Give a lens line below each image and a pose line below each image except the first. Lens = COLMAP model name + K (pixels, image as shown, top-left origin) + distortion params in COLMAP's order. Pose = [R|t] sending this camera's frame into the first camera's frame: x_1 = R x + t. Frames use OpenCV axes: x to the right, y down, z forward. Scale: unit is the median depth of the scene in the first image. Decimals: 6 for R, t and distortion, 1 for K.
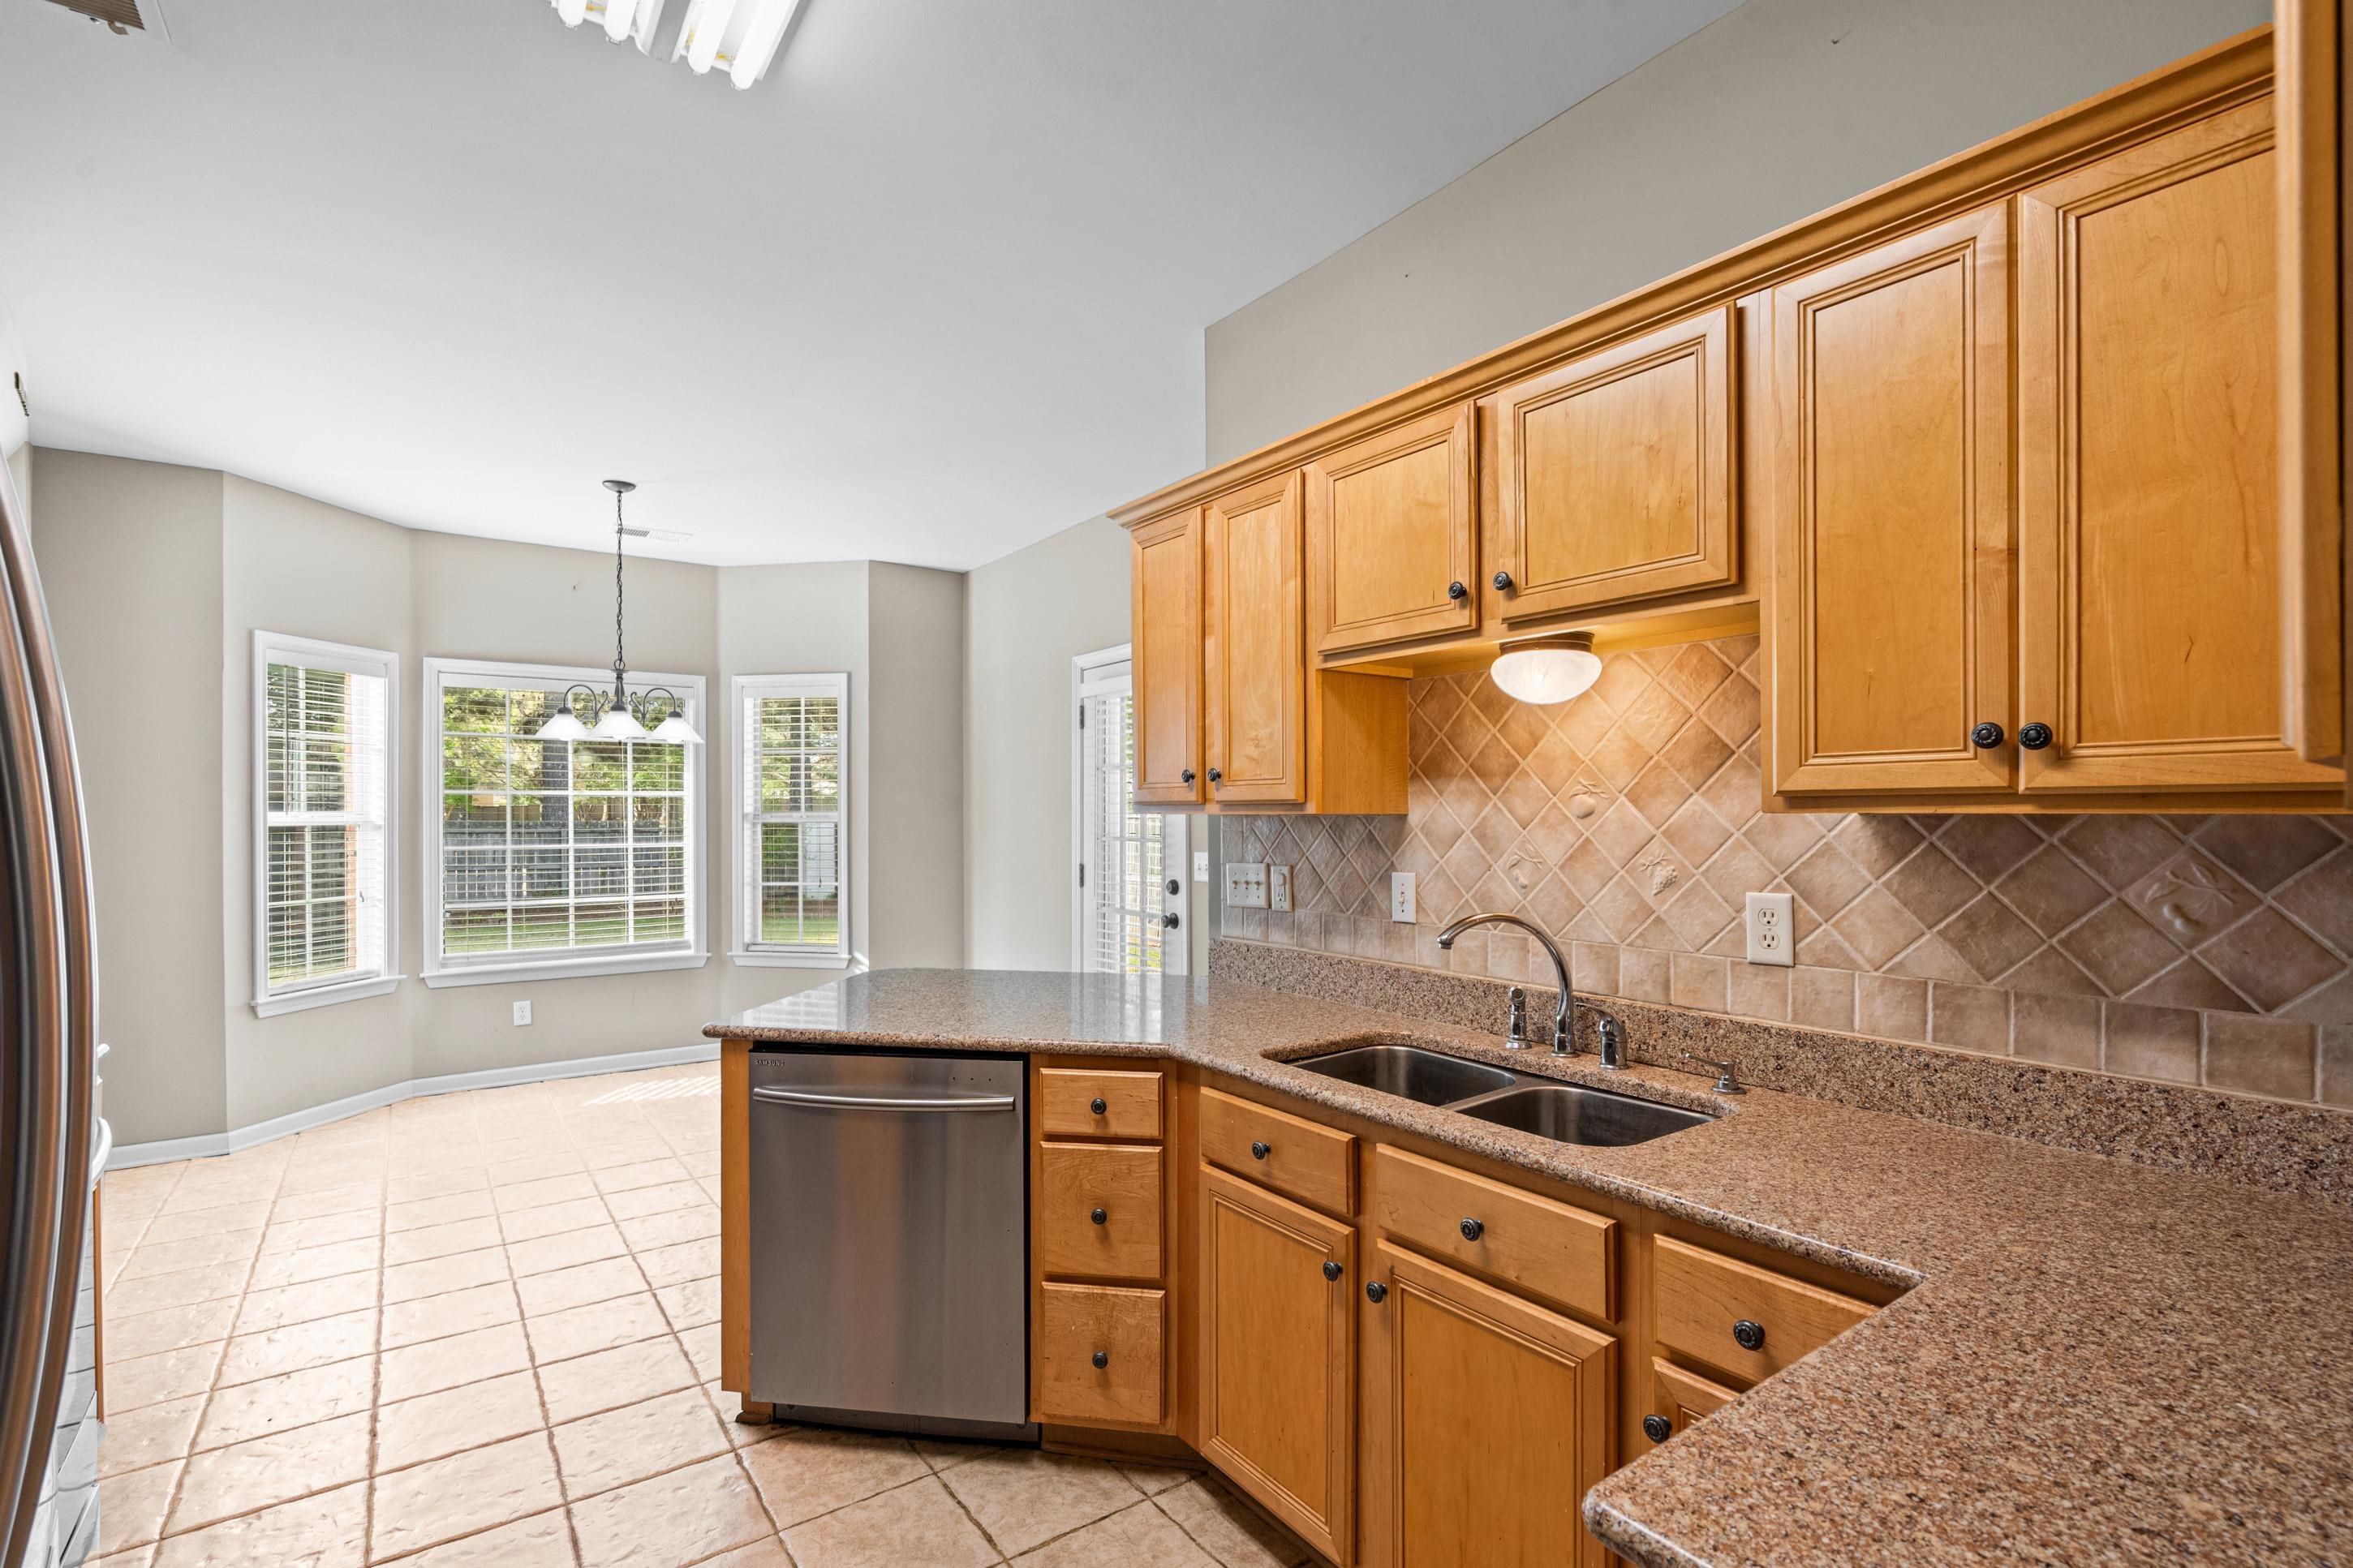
lens RADIAL K [[1073.6, 0, 1161.0], [0, 1073.6, 826.9], [0, 0, 1]] dist [-0.003307, 0.000147]
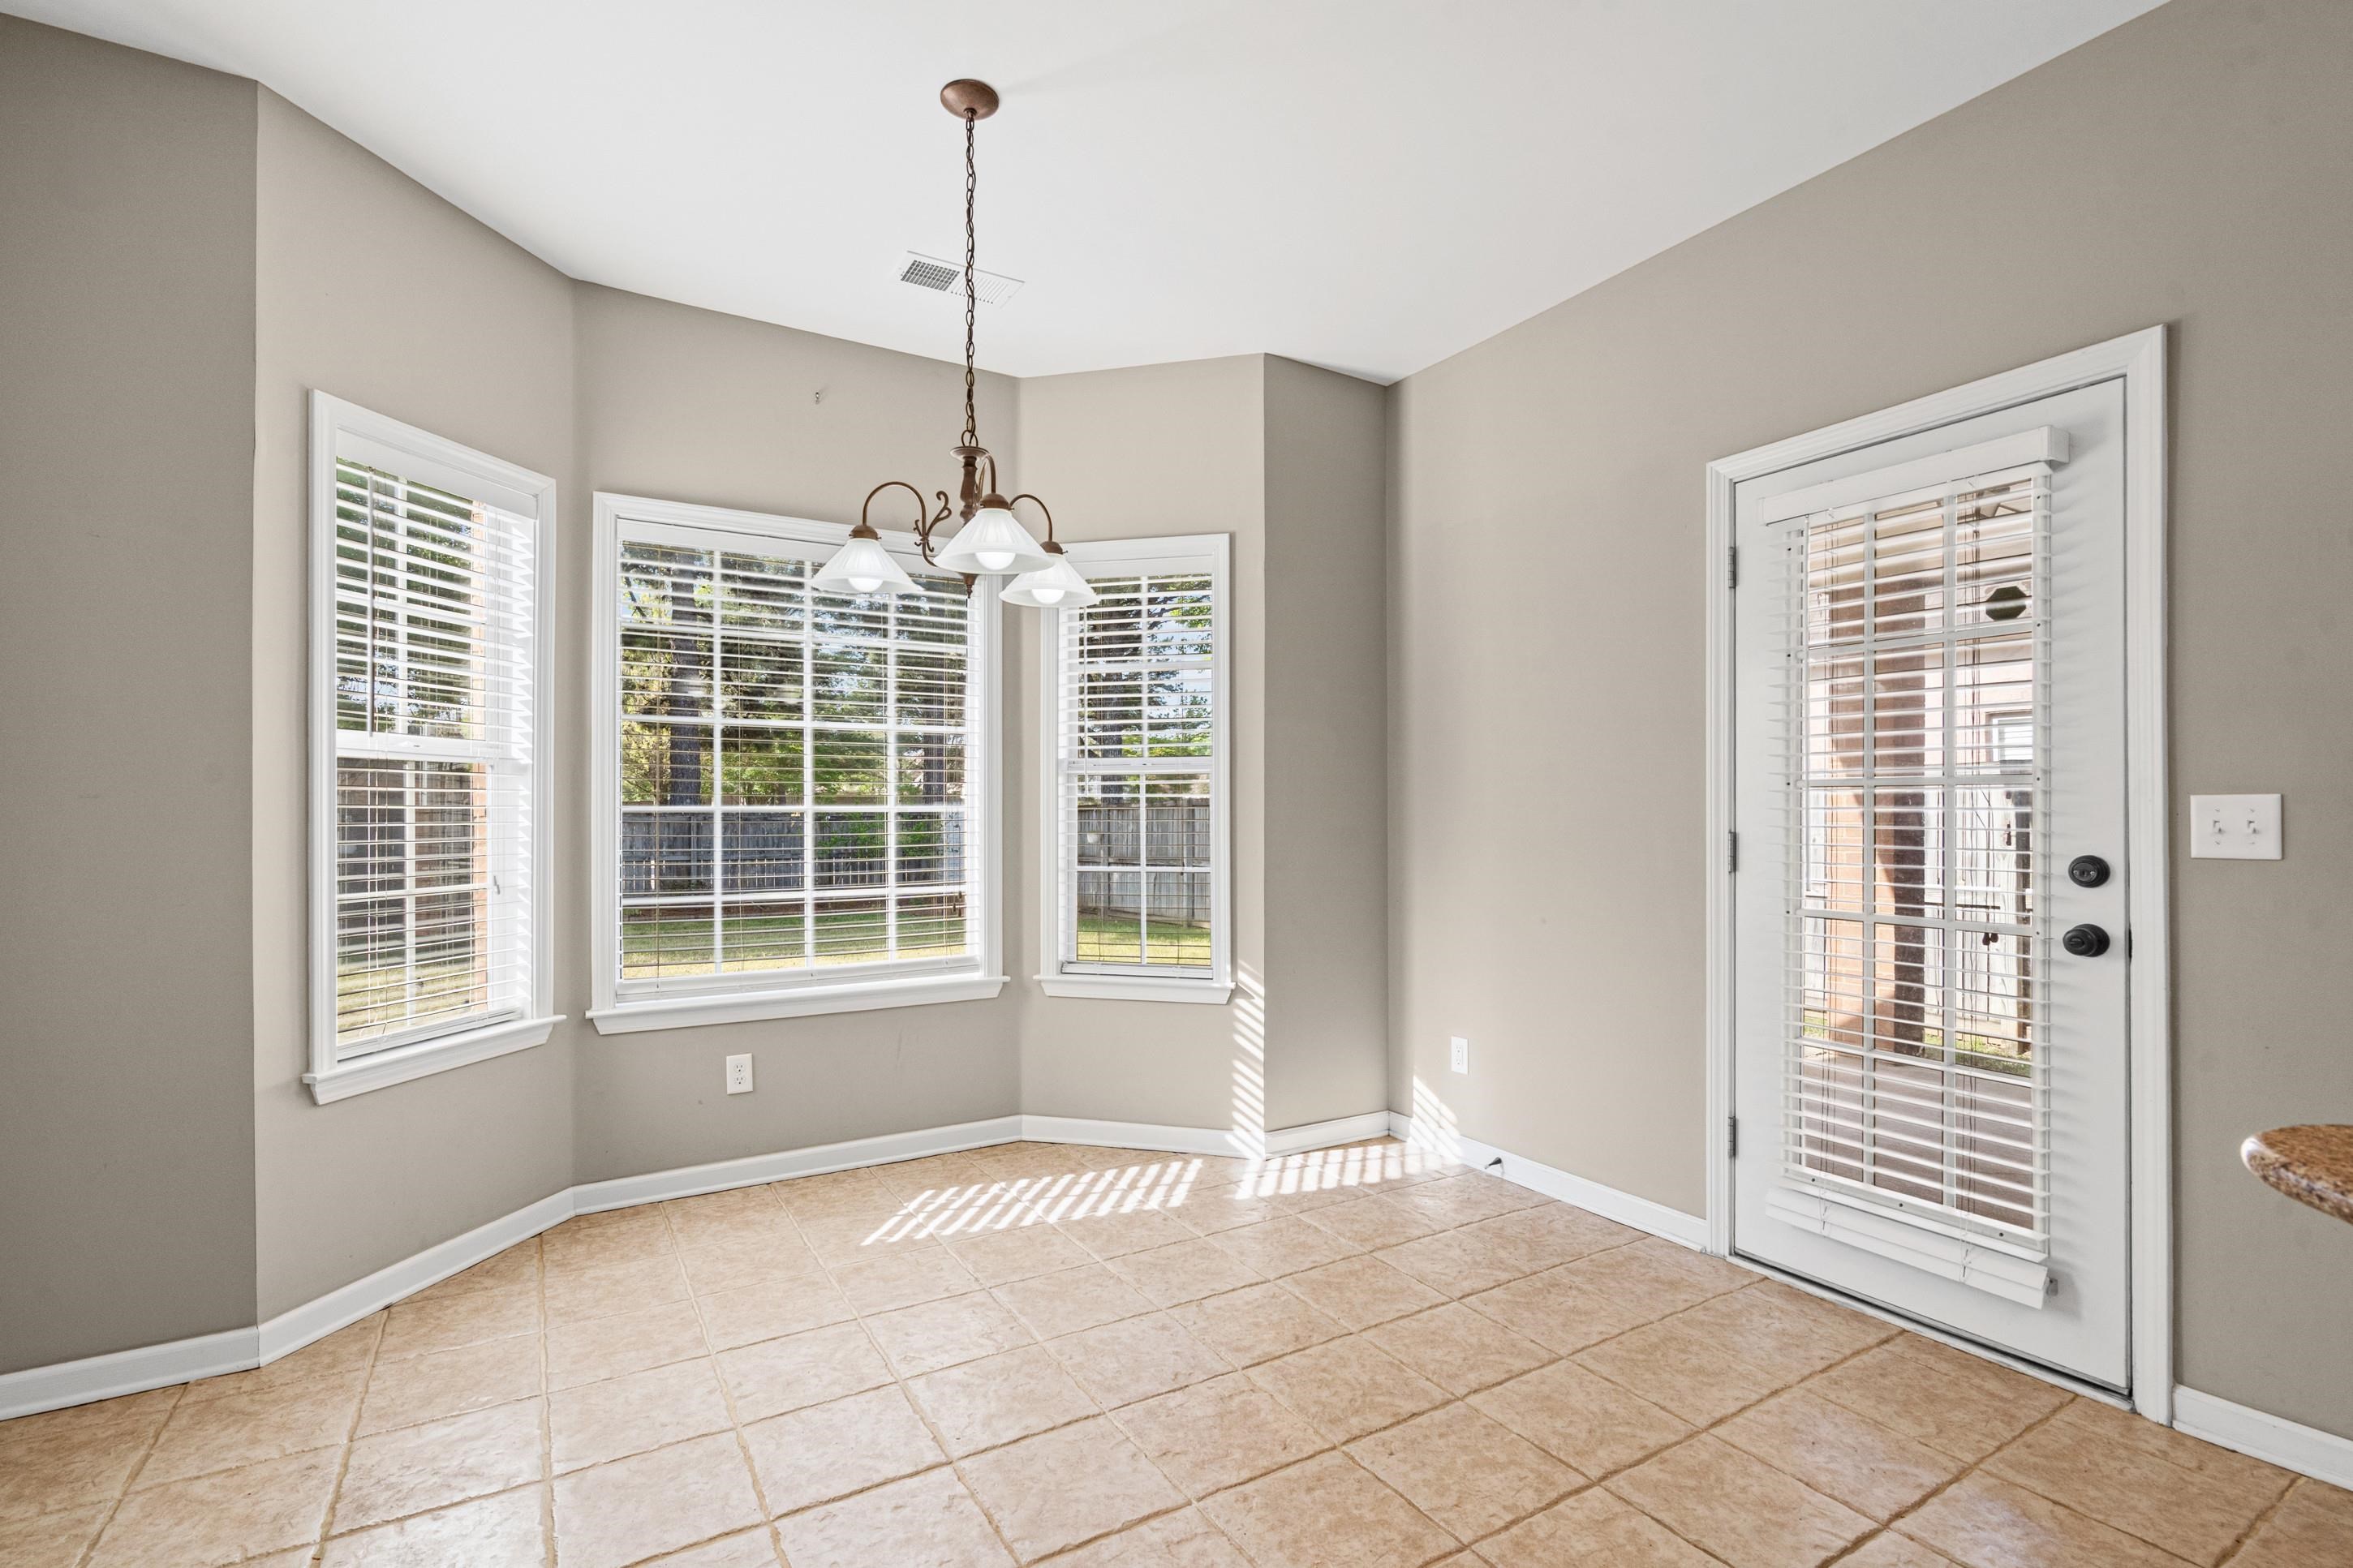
lens RADIAL K [[1073.6, 0, 1168.7], [0, 1073.6, 821.1], [0, 0, 1]] dist [-0.003307, 0.000147]
pose [[0.997326, -0.000309, -0.073078, -0.332190], [-0.000080, 0.999986, -0.005312, 0.032951], [0.073078, 0.005303, 0.997312, 0.436085]]
